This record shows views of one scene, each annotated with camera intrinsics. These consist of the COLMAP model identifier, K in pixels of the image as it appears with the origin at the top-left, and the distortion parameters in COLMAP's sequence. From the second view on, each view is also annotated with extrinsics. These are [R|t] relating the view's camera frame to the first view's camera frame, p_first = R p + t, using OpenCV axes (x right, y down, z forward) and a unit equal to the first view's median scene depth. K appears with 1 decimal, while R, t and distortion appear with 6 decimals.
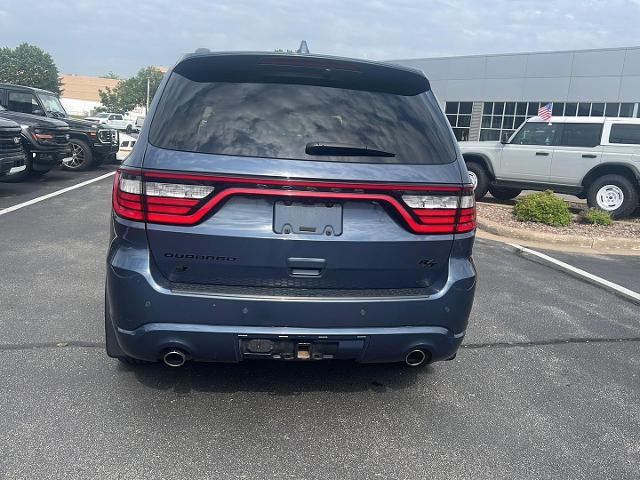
lens RADIAL K [[607.7, 0, 315.9], [0, 607.7, 241.5], [0, 0, 1]] dist [0.101862, -0.182702]
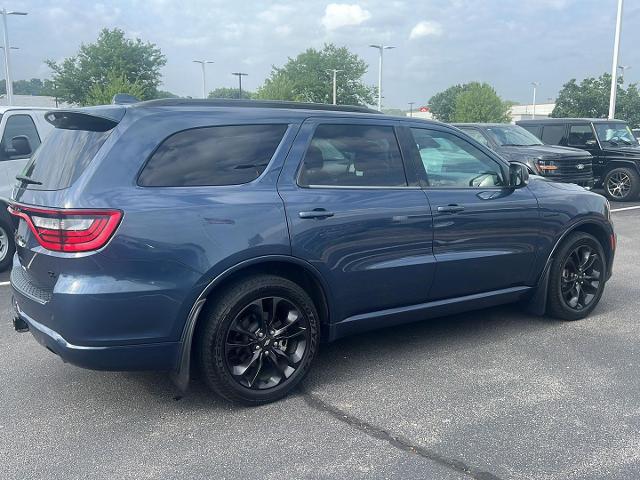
lens RADIAL K [[607.7, 0, 315.9], [0, 607.7, 241.5], [0, 0, 1]] dist [0.101862, -0.182702]
pose [[0.447083, 0.070806, -0.891686, 1.489912], [-0.114653, 0.993176, 0.021379, -0.113565], [0.887114, 0.092677, 0.452150, 0.930197]]
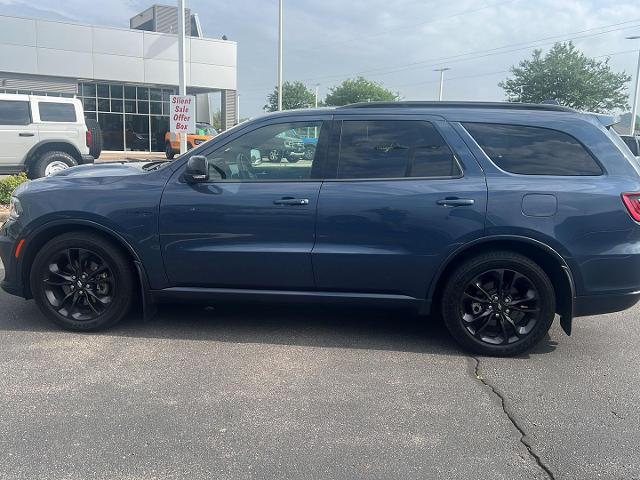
lens RADIAL K [[607.7, 0, 315.9], [0, 607.7, 241.5], [0, 0, 1]] dist [0.101862, -0.182702]
pose [[0.213735, -0.225455, 0.950520, -2.024240], [0.148840, 0.969160, 0.196408, -0.433005], [-0.965486, 0.099496, 0.240700, 1.430021]]
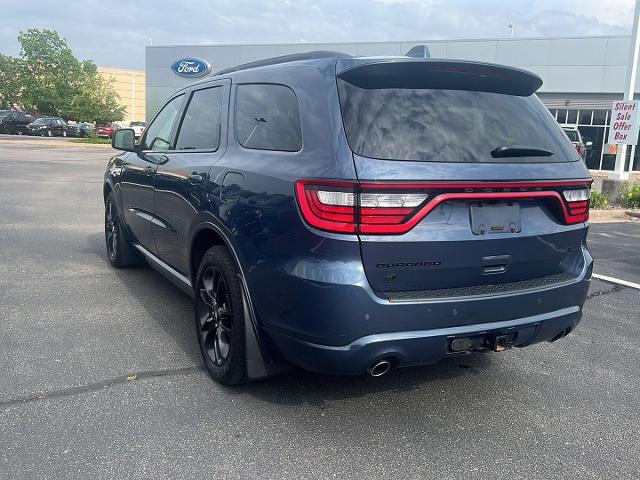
lens RADIAL K [[607.7, 0, 315.9], [0, 607.7, 241.5], [0, 0, 1]] dist [0.101862, -0.182702]
pose [[0.934638, -0.084811, 0.345340, -0.652765], [0.077474, 0.996379, 0.035019, -0.056963], [-0.347059, -0.005976, 0.937824, 0.109598]]
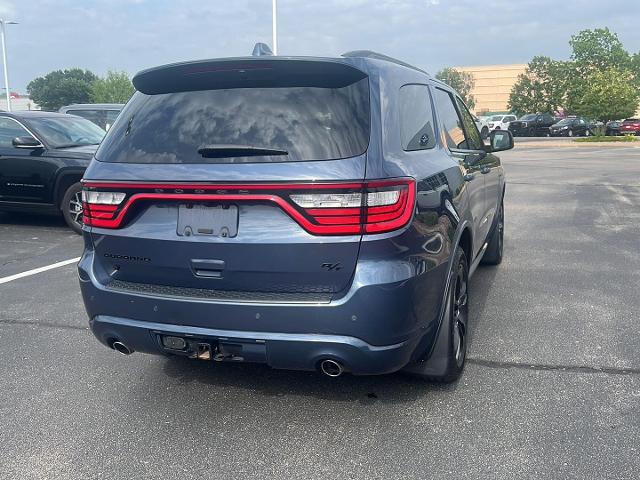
lens RADIAL K [[607.7, 0, 315.9], [0, 607.7, 241.5], [0, 0, 1]] dist [0.101862, -0.182702]
pose [[0.883757, -0.000621, -0.467945, 0.605411], [0.000890, 1.000000, 0.000353, -0.003179], [0.467945, -0.000728, 0.883757, 0.178549]]
